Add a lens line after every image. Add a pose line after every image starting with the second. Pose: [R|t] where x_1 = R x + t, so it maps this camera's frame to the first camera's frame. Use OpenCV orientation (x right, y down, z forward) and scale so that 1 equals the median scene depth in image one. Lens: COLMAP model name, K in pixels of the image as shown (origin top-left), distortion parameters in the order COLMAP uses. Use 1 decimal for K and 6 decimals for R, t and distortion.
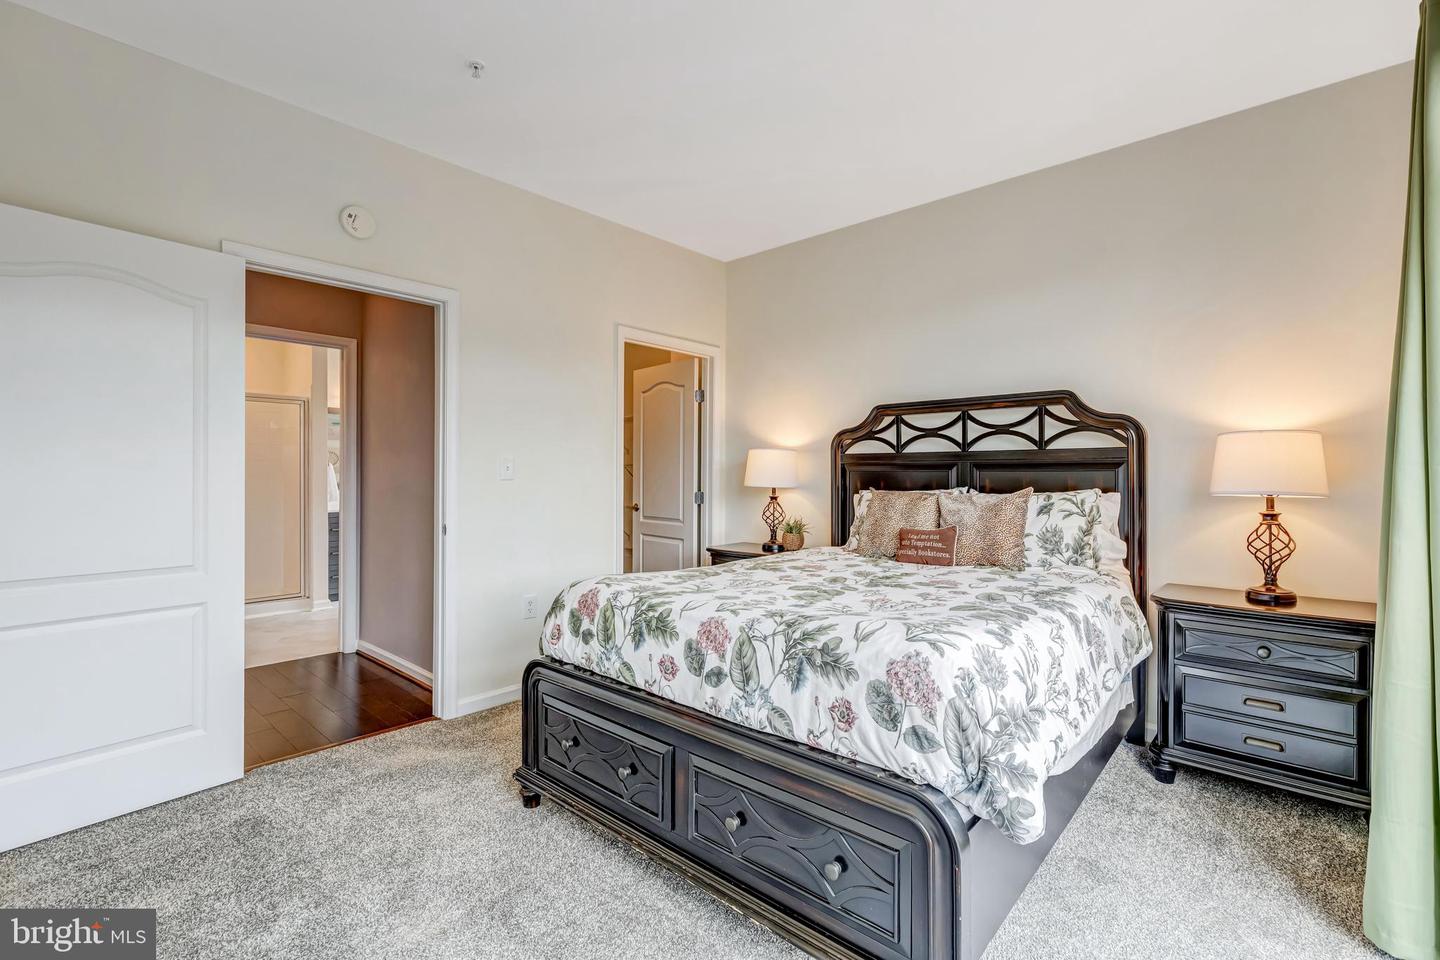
lens RADIAL K [[642.7, 0, 720.0], [0, 642.7, 480.0], [0, 0, 1]] dist [0.001123, -0.000054]
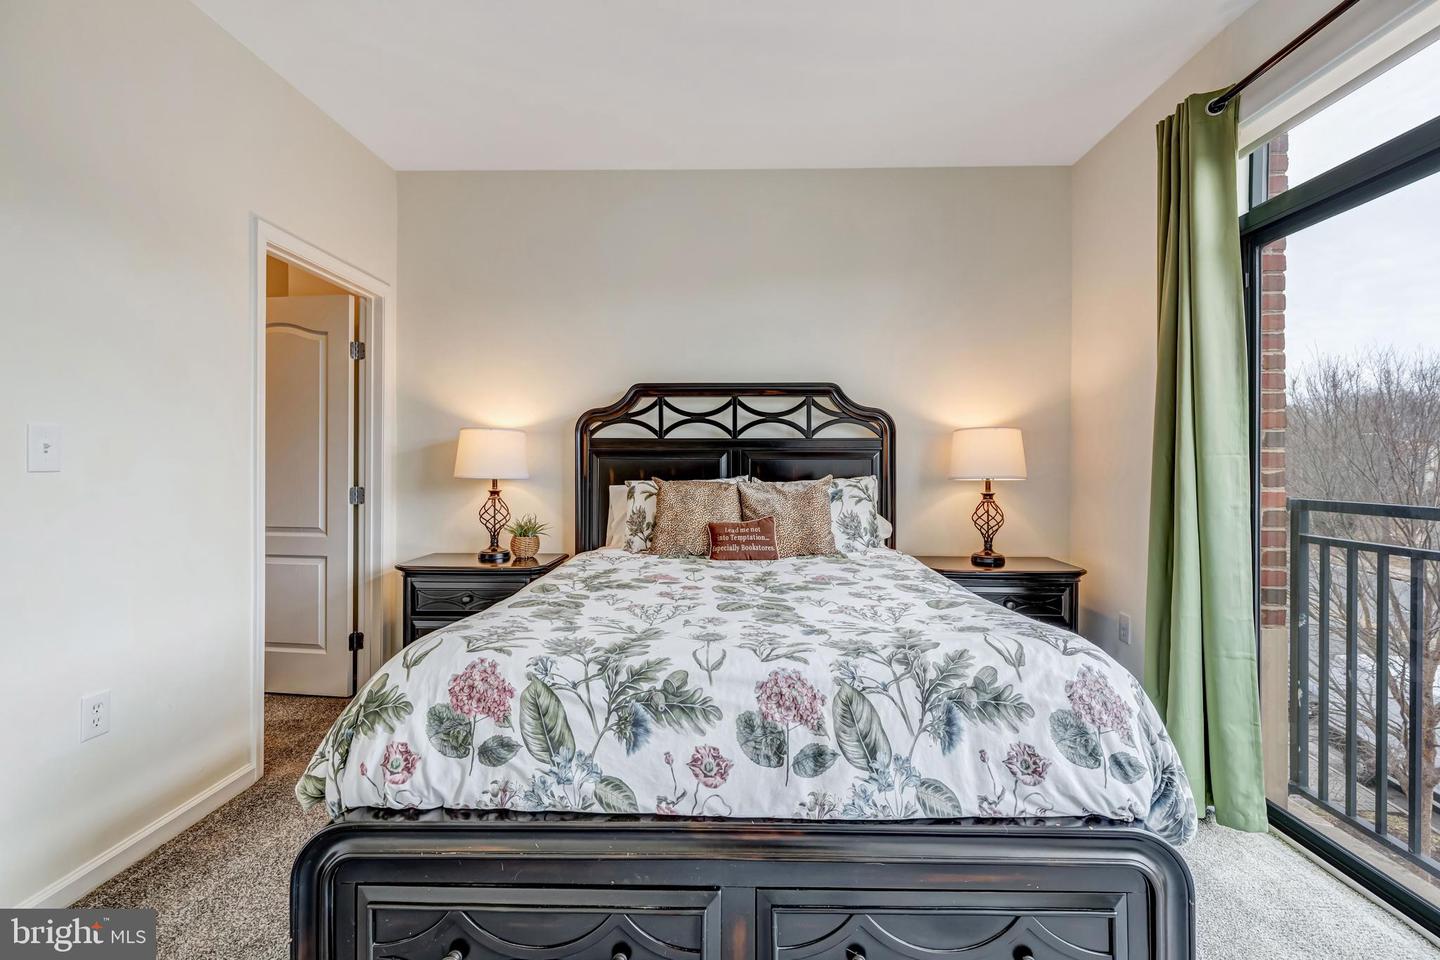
lens RADIAL K [[645.3, 0, 726.2], [0, 645.3, 466.8], [0, 0, 1]] dist [0.005720, -0.000139]
pose [[0.755478, -0.002538, 0.655169, -0.323229], [0.004860, 0.999987, -0.001730, -0.000517], [-0.655156, 0.004491, 0.755481, 0.340939]]
